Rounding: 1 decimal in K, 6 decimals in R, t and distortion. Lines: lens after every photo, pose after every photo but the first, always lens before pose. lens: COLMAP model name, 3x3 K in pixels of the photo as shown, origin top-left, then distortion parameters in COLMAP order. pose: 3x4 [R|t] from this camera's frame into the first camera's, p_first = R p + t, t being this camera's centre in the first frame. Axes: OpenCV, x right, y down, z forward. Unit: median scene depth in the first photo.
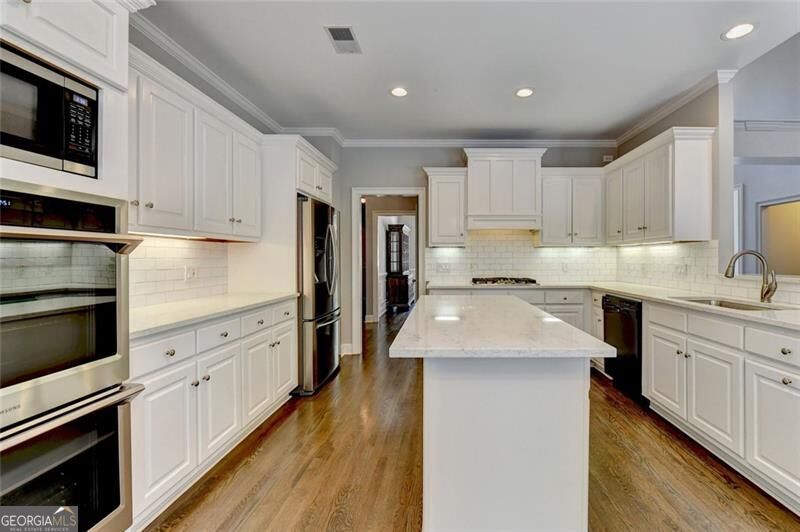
lens RADIAL K [[335.8, 0, 441.1], [0, 335.8, 259.1], [0, 0, 1]] dist [-0.001947, -0.000953]
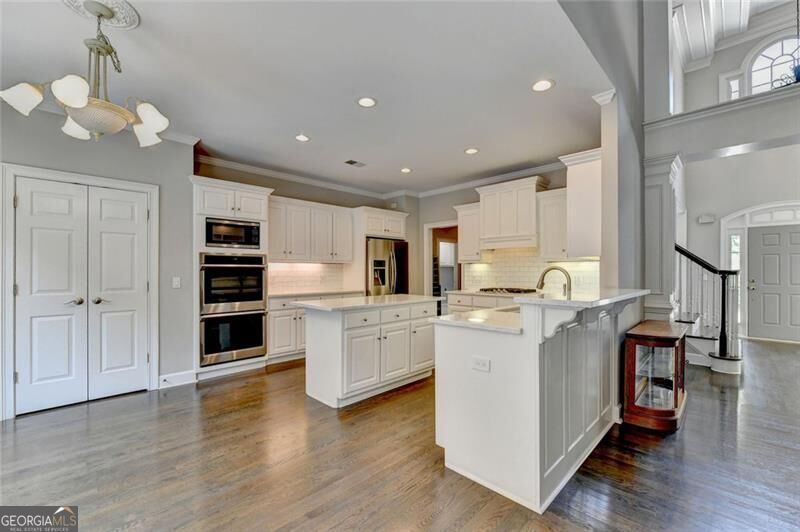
lens RADIAL K [[335.8, 0, 401.8], [0, 335.8, 269.4], [0, 0, 1]] dist [-0.001947, -0.000953]
pose [[0.703946, -0.001411, -0.710252, 1.039619], [-0.003239, 0.999981, -0.005196, -0.006549], [0.710246, 0.005958, 0.703928, -0.165166]]
